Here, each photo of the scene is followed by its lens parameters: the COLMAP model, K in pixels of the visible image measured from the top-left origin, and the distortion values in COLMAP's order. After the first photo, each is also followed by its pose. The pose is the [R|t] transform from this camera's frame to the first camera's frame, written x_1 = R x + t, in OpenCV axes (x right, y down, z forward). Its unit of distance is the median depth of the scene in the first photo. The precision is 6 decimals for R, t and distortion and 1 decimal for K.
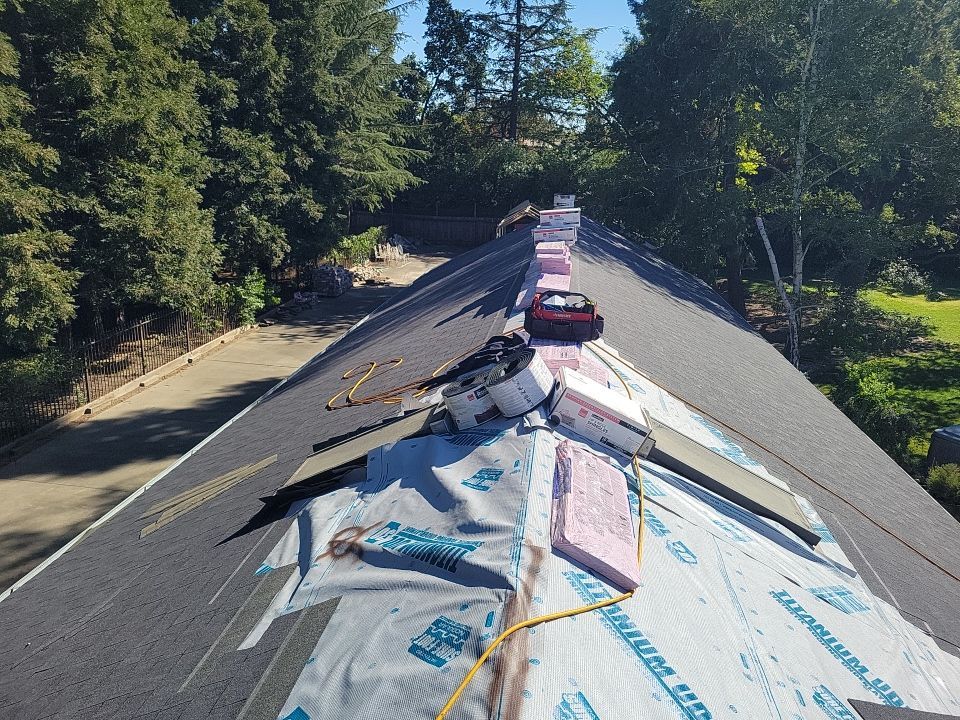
lens RADIAL K [[702.4, 0, 481.8], [0, 702.4, 341.2], [0, 0, 1]] dist [0.037221, -0.014327]
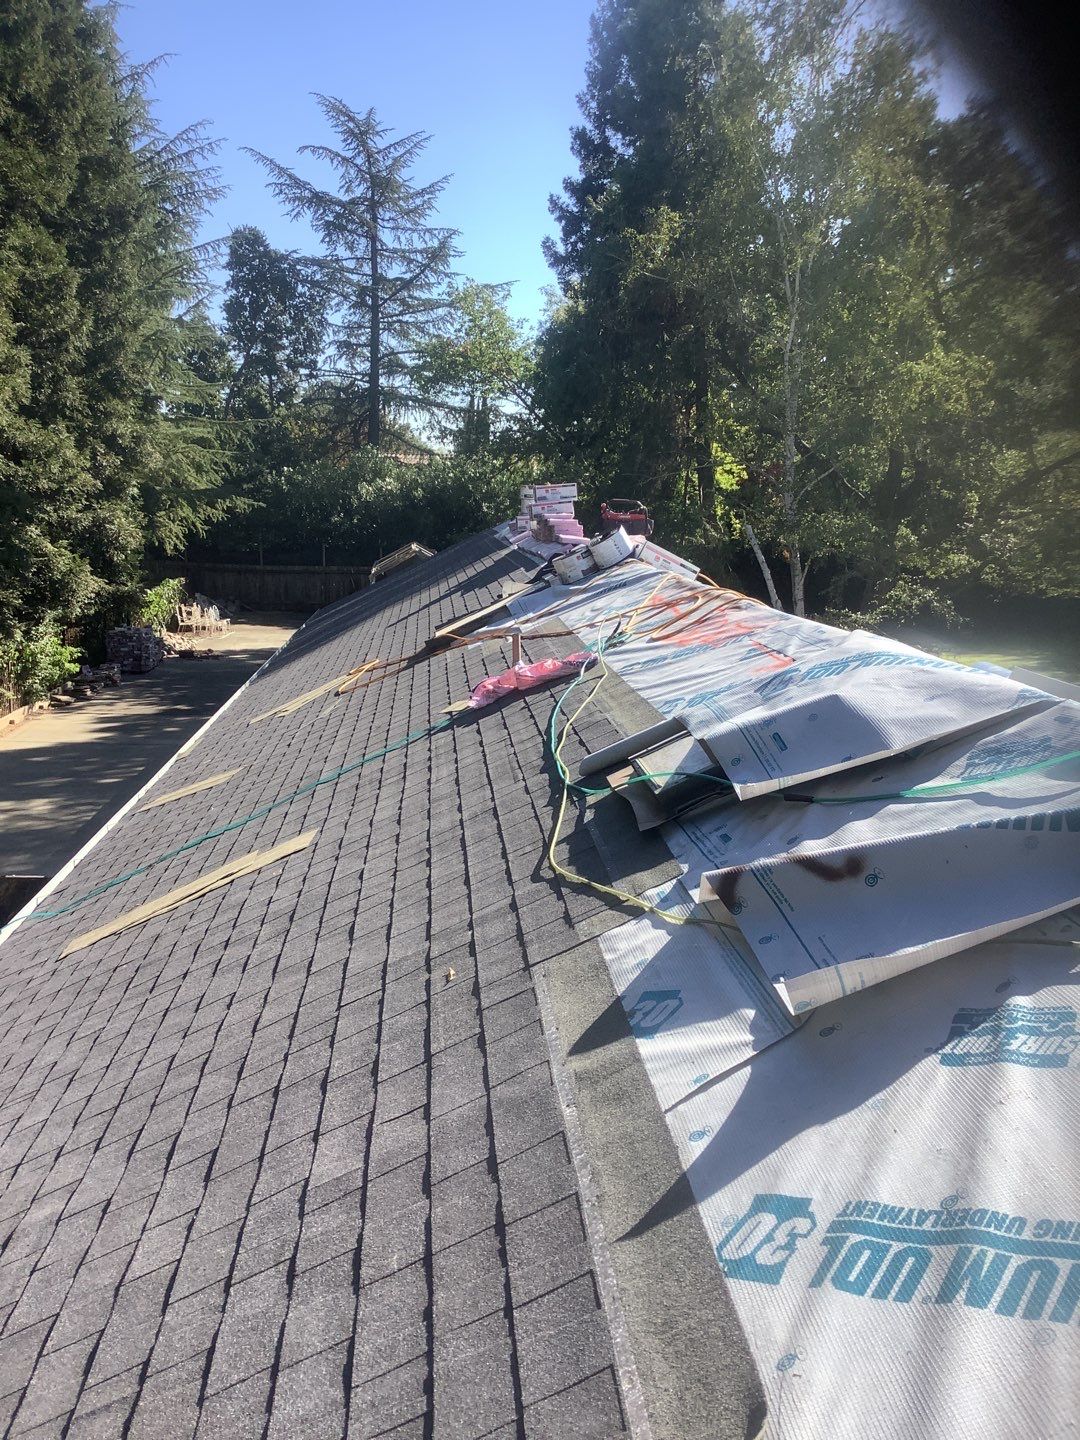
lens RADIAL K [[1278.2, 0, 543.0], [0, 1278.2, 729.2], [0, 0, 1]] dist [0.031801, -0.053672]
pose [[0.975806, -0.043949, 0.214174, -0.069052], [0.060434, 0.995641, -0.071038, 0.063973], [-0.210118, 0.082263, 0.974209, -0.153121]]
